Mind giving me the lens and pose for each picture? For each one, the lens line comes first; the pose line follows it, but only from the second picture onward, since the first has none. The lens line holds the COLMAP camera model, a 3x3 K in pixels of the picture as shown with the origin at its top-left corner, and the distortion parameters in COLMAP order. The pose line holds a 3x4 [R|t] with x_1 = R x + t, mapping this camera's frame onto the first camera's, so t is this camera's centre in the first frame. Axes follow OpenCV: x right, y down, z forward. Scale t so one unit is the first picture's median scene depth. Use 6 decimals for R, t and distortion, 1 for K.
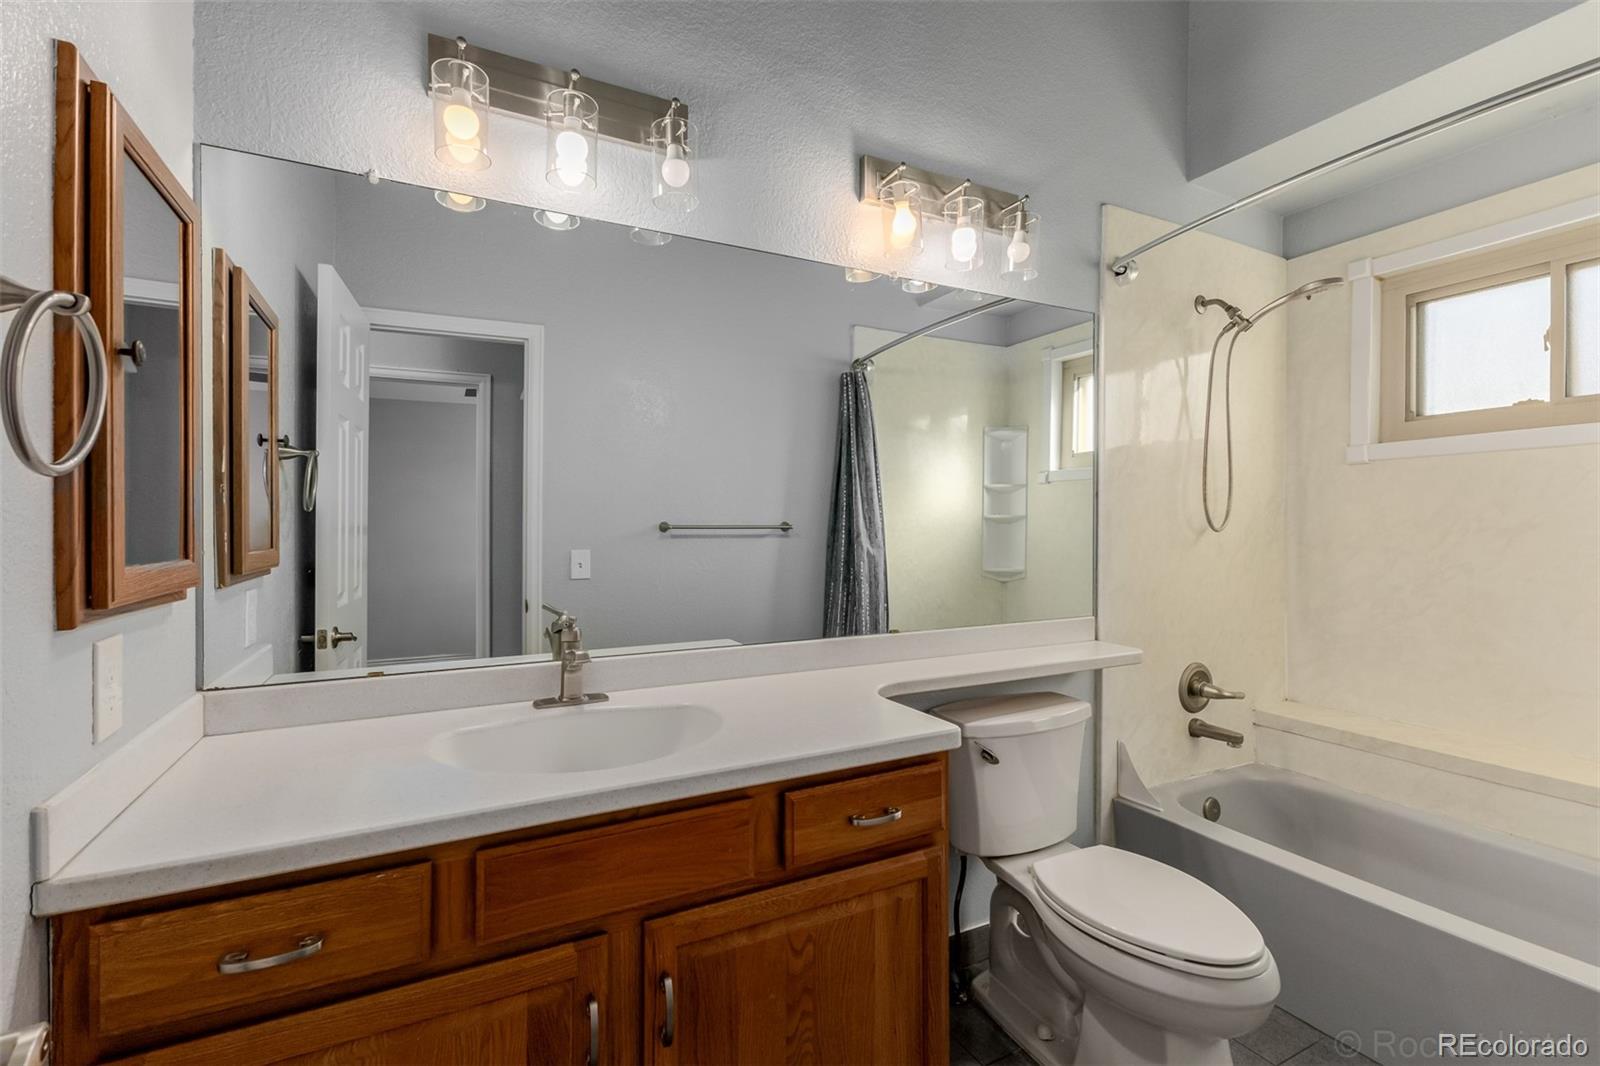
lens RADIAL K [[690.5, 0, 798.0], [0, 690.5, 532.2], [0, 0, 1]] dist [0.010695, -0.003968]
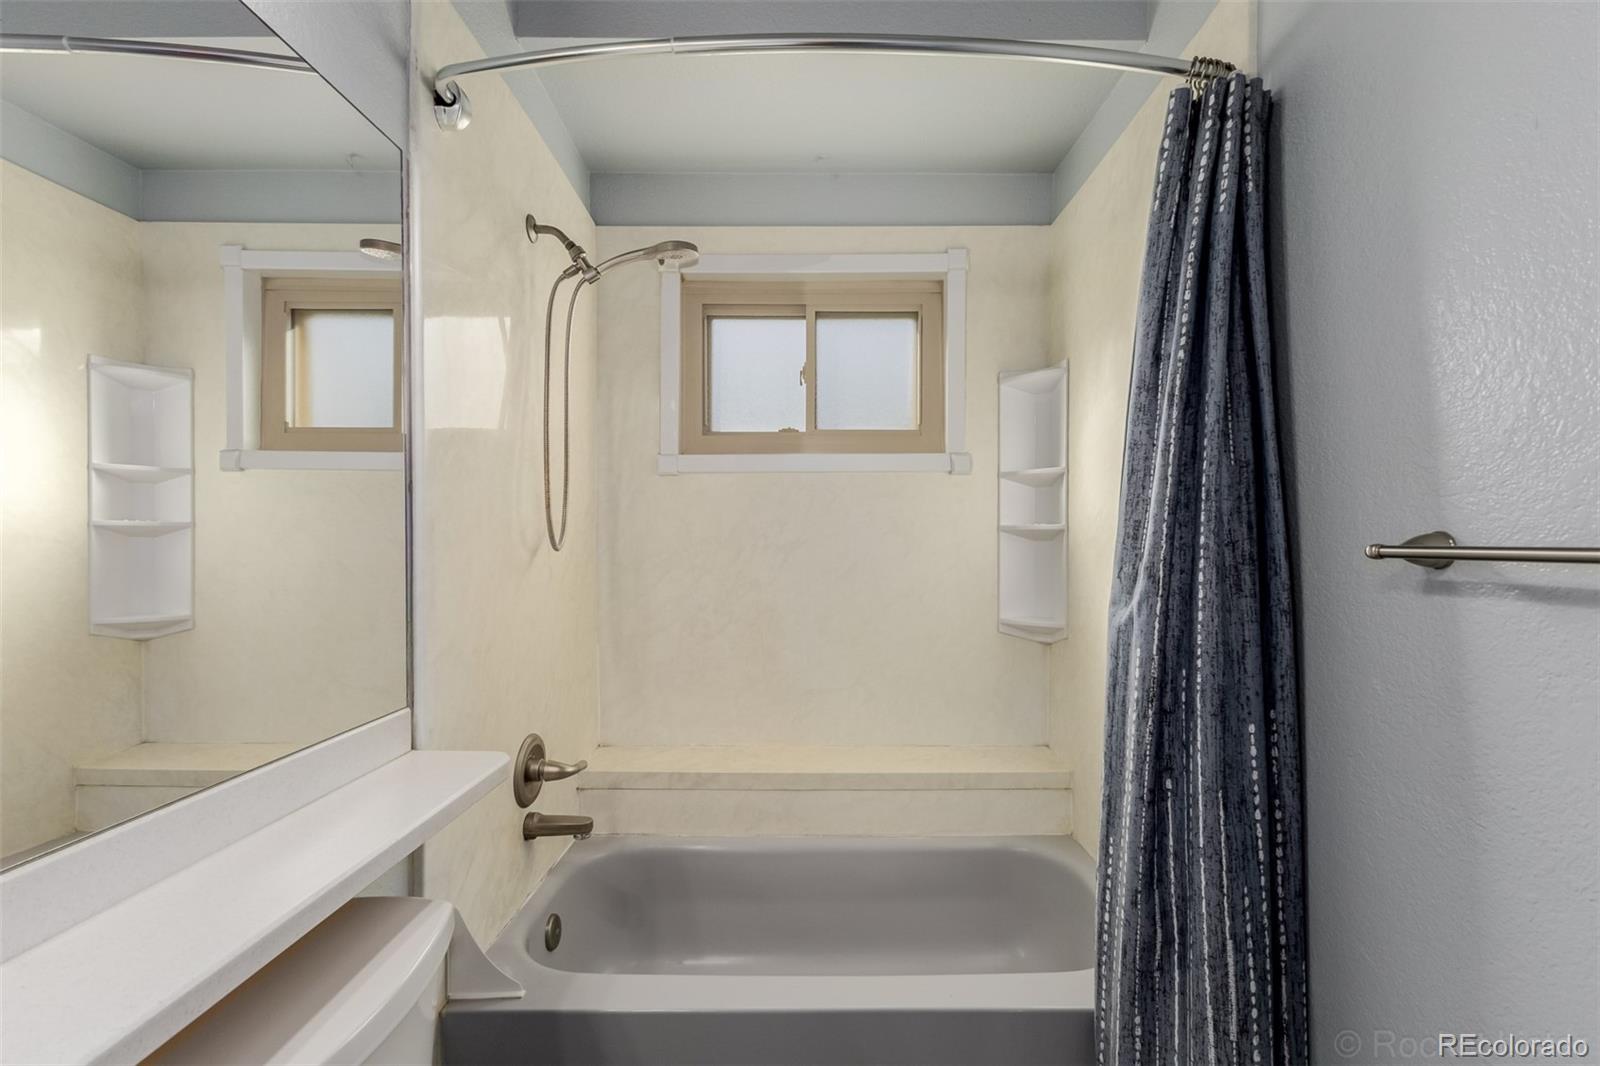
lens RADIAL K [[690.5, 0, 800.0], [0, 690.5, 555.2], [0, 0, 1]] dist [0.010695, -0.003968]
pose [[0.468273, -0.017912, 0.883402, 0.081330], [0.004656, 0.999831, 0.017804, -0.007806], [-0.883572, -0.004225, 0.468277, 0.430870]]
